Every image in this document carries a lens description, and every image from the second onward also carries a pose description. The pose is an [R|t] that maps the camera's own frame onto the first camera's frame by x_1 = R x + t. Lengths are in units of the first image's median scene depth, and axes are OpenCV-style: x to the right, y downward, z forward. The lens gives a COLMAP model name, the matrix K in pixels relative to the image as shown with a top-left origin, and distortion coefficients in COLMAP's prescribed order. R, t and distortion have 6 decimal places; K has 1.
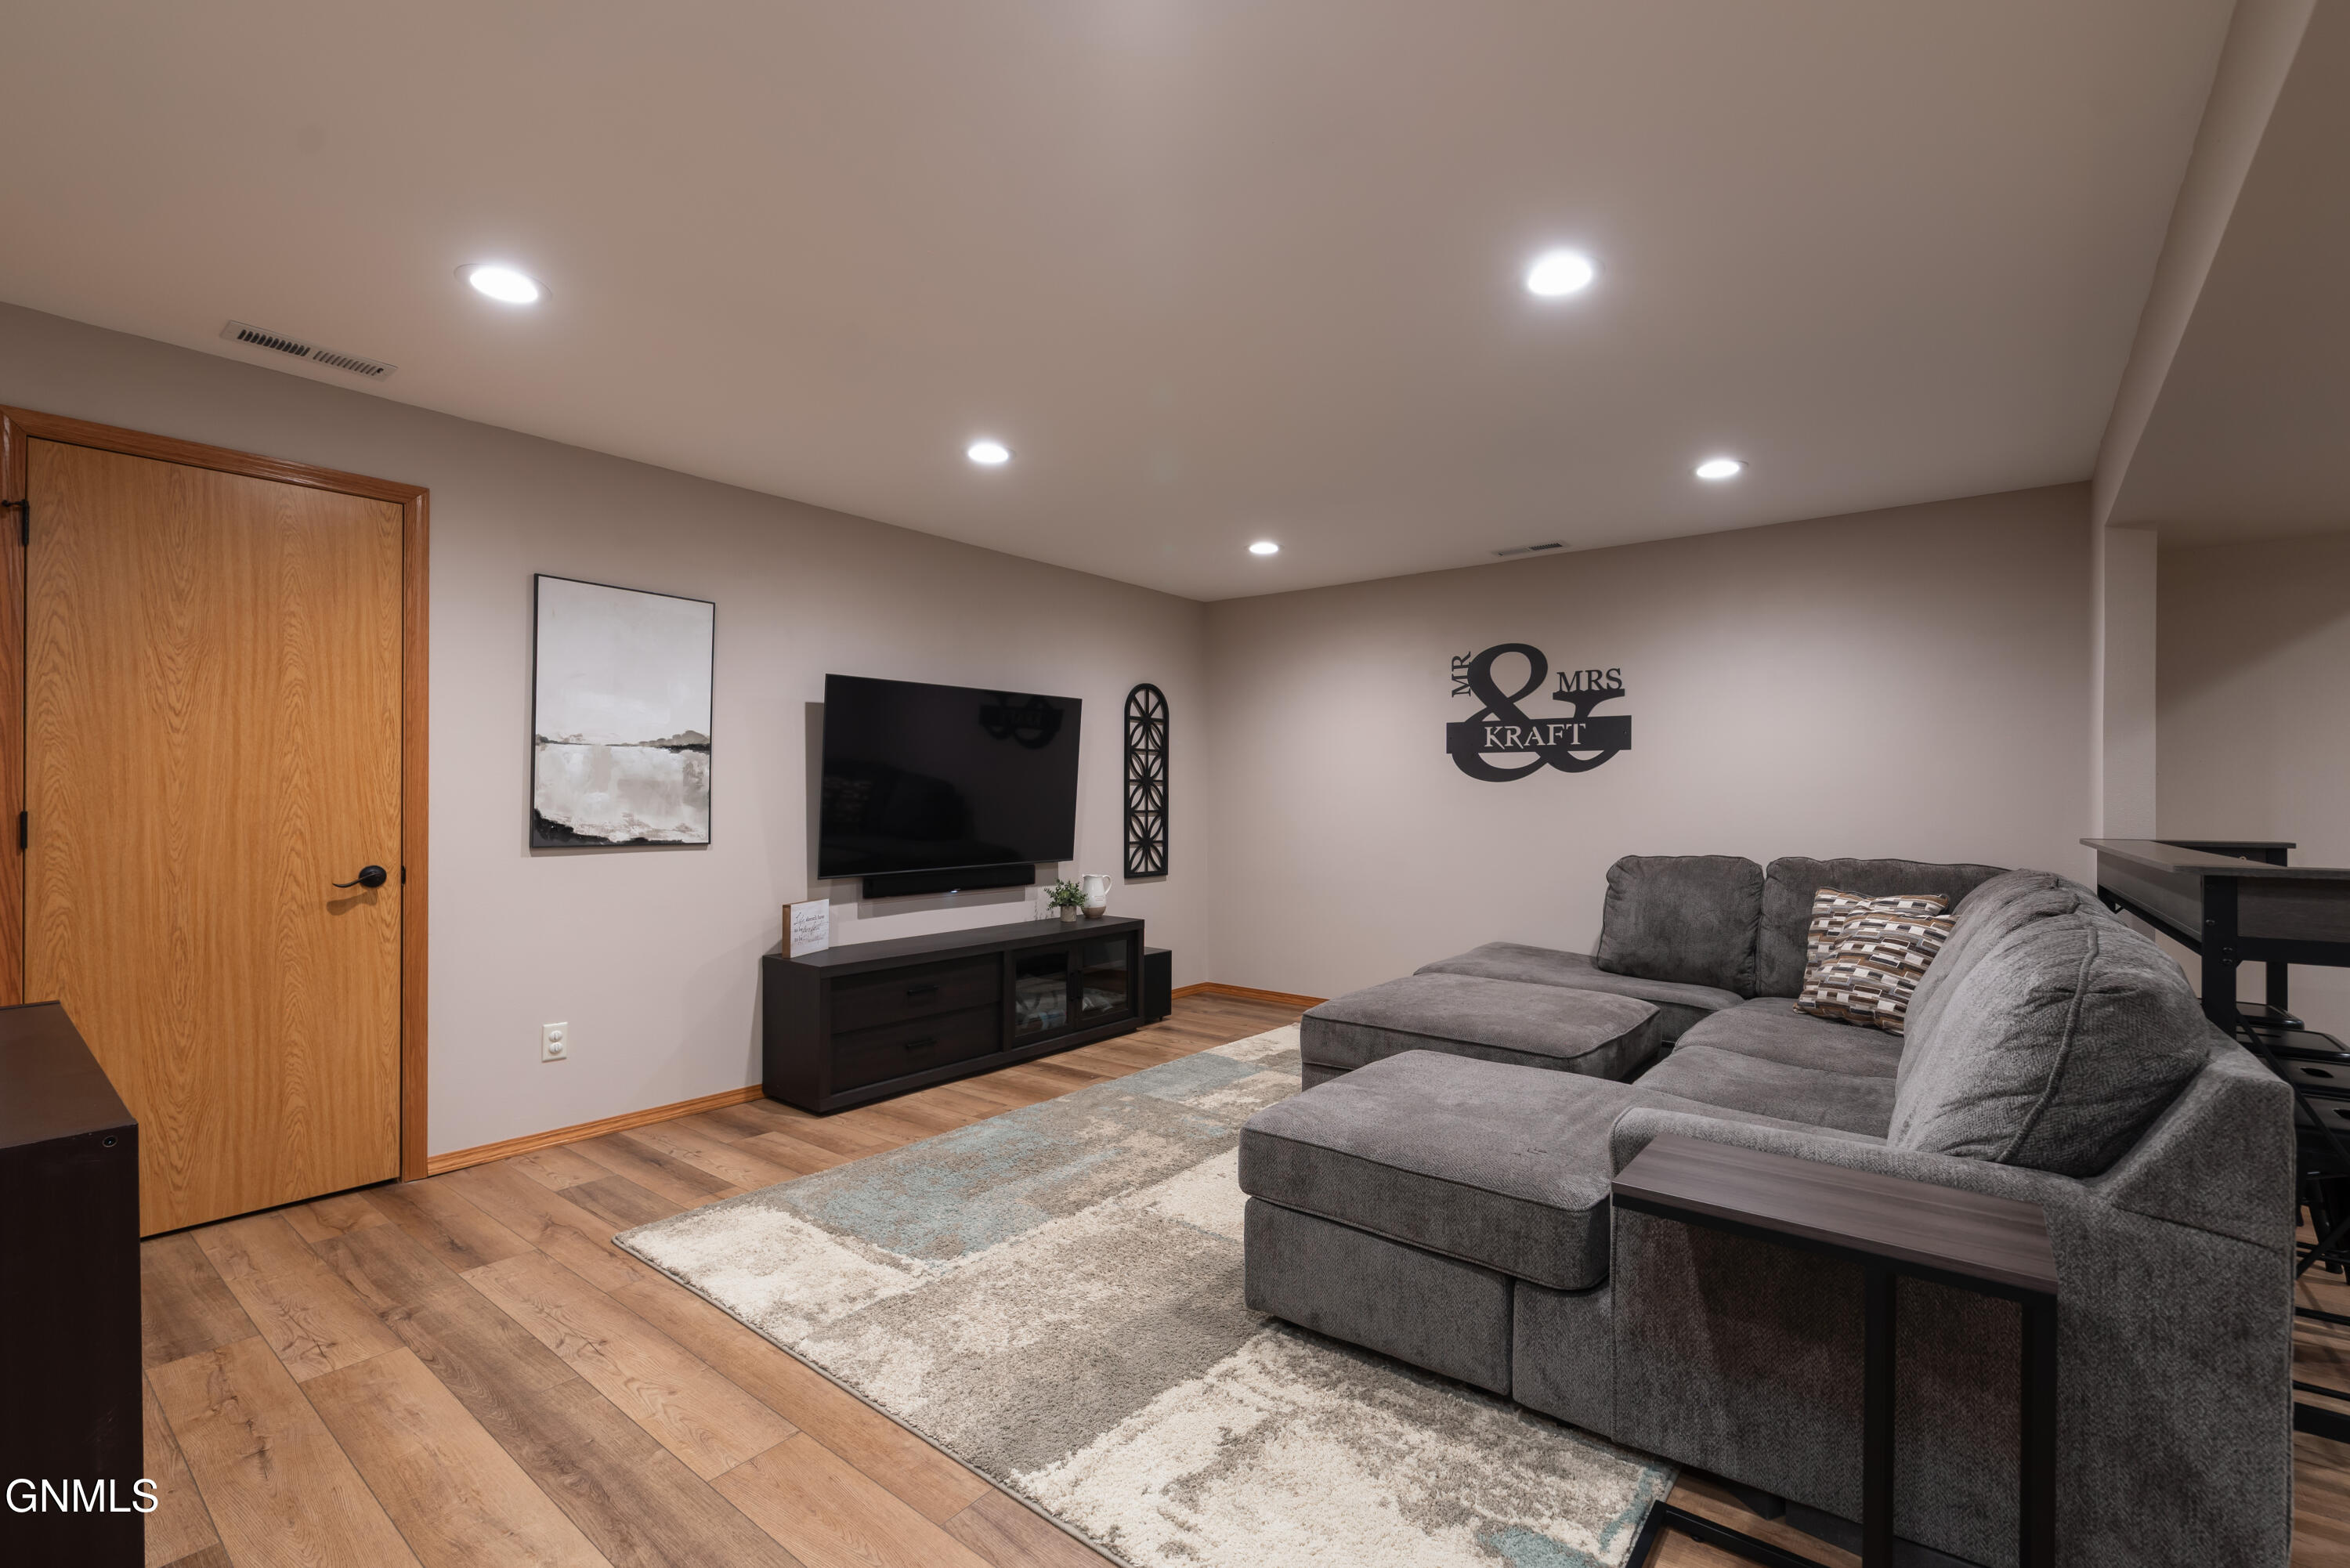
lens RADIAL K [[1019.1, 0, 1177.3], [0, 1019.1, 792.4], [0, 0, 1]] dist [0.000349, 0.000073]
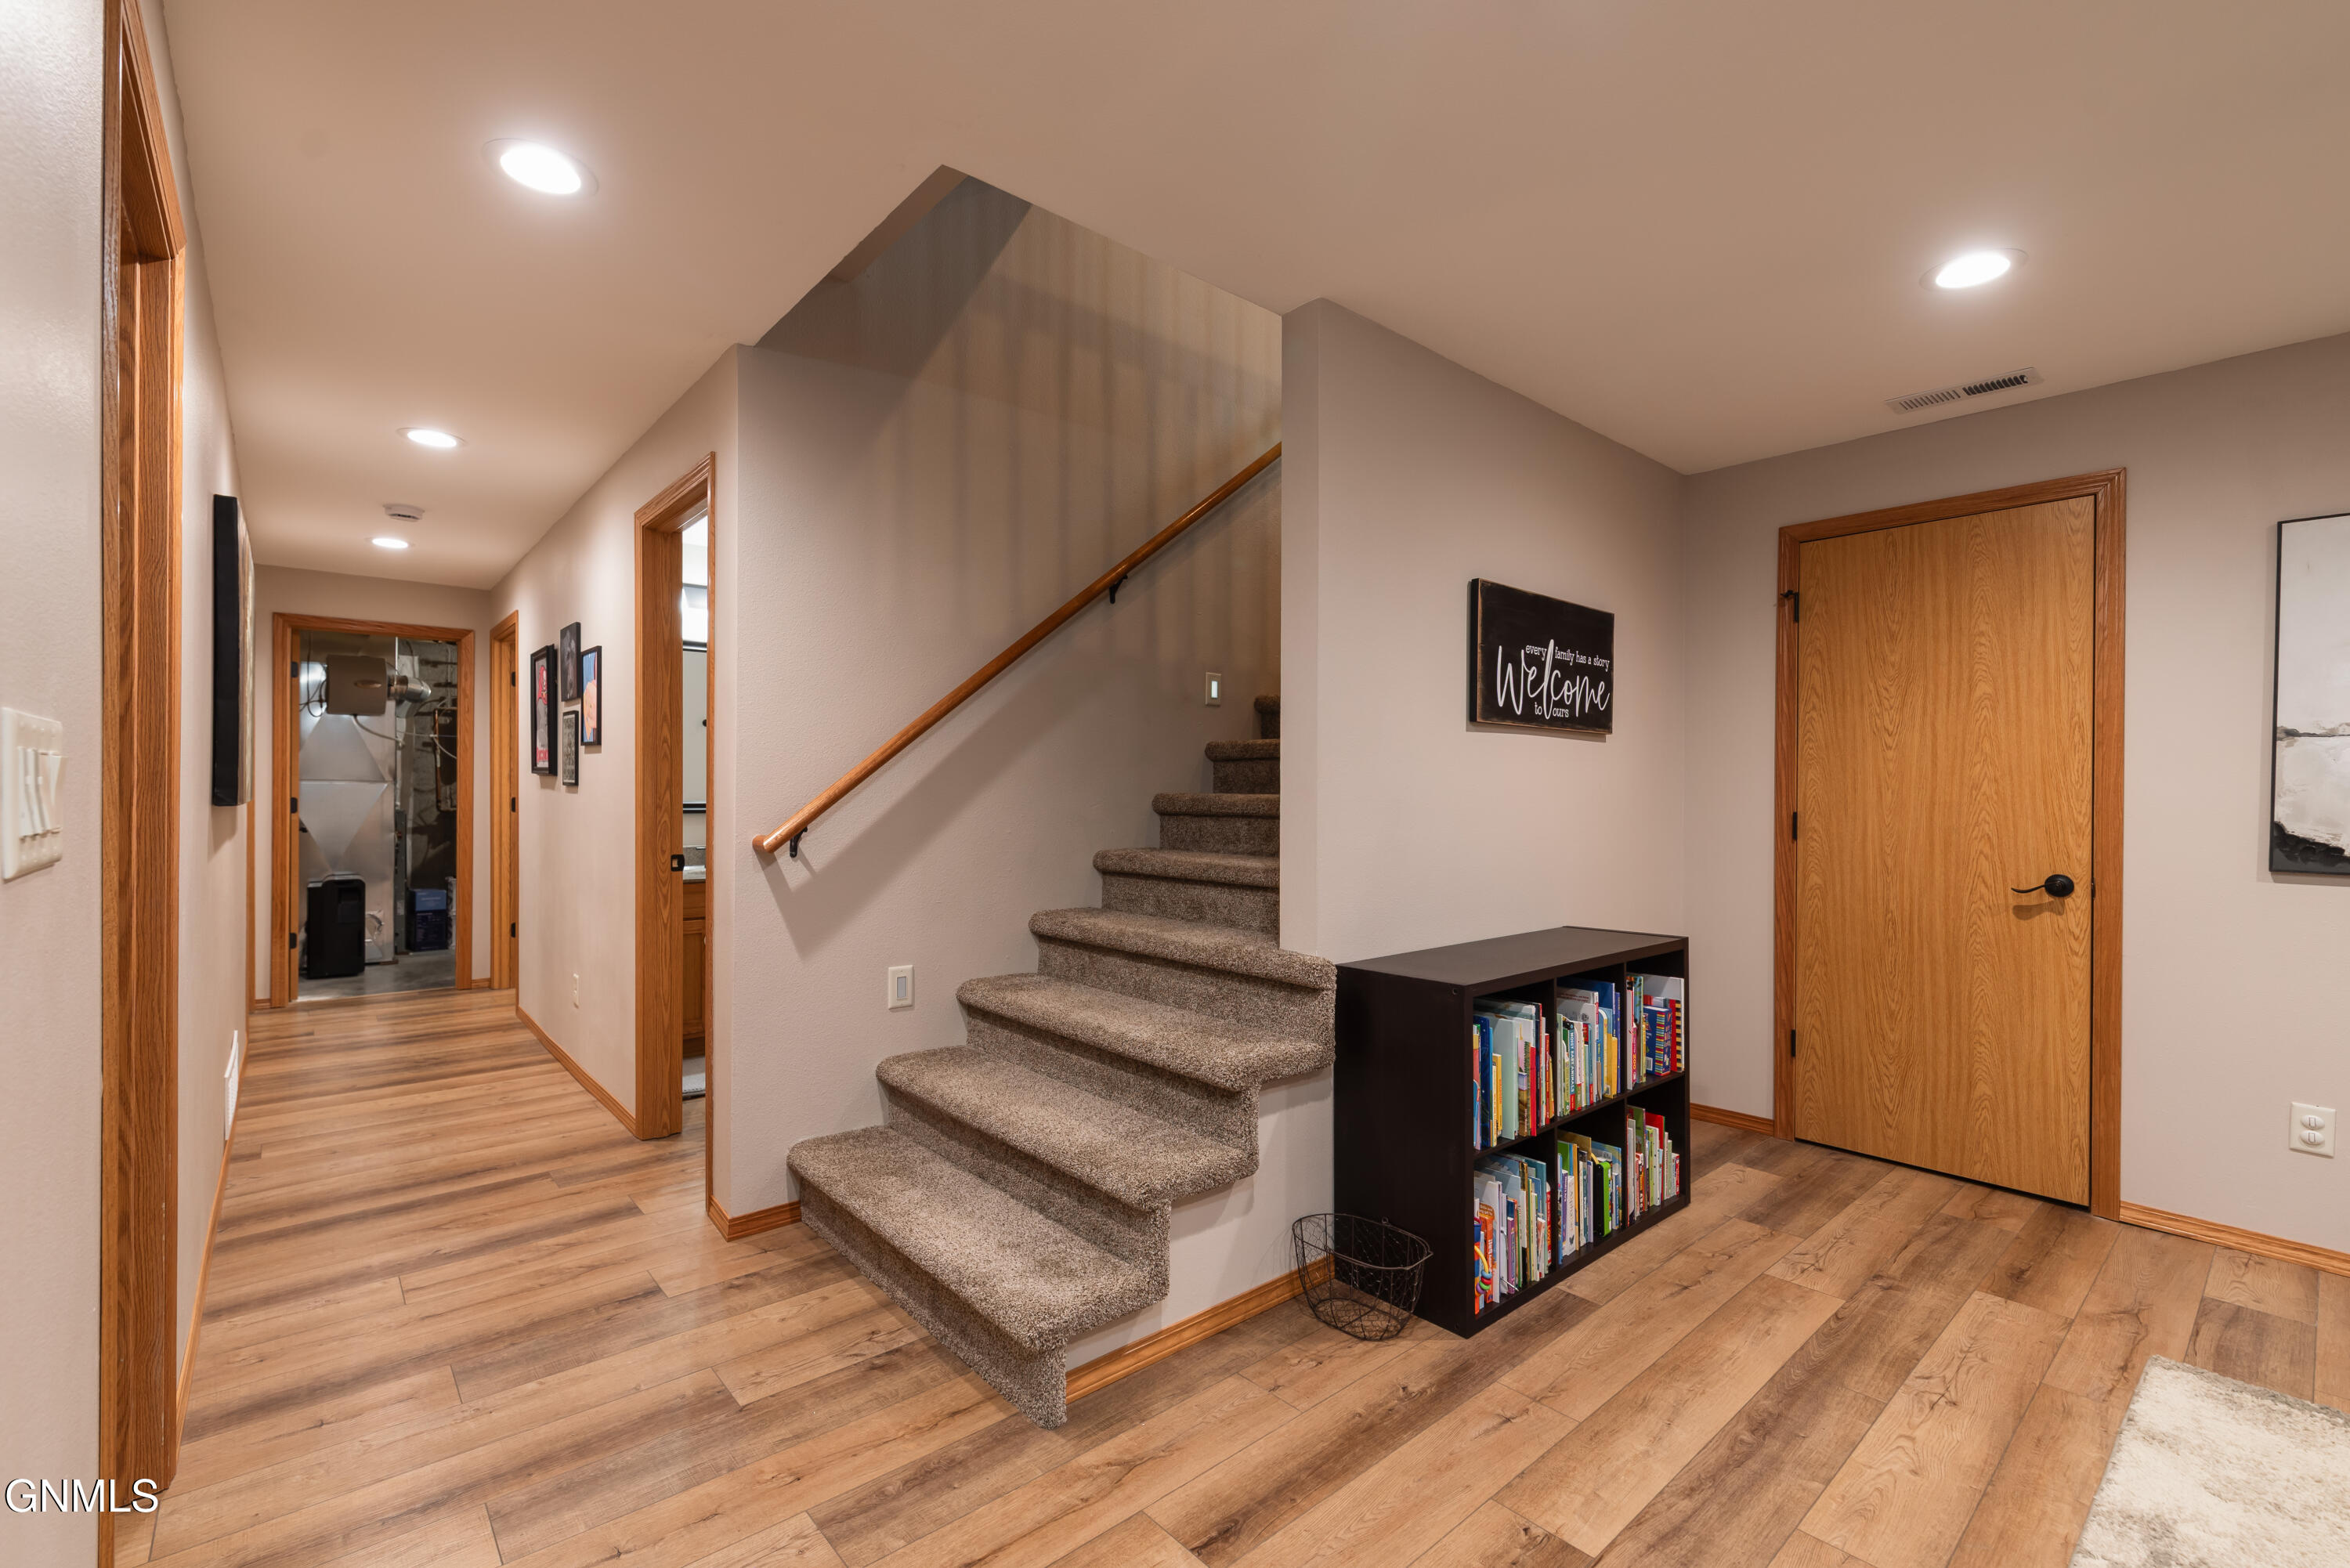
lens RADIAL K [[1019.1, 0, 1177.3], [0, 1019.1, 792.4], [0, 0, 1]] dist [0.000349, 0.000073]
pose [[-0.177933, -0.005246, -0.984029, 0.345577], [-0.004979, 0.999978, -0.004431, 0.001577], [0.984030, 0.004112, -0.177955, 0.362770]]
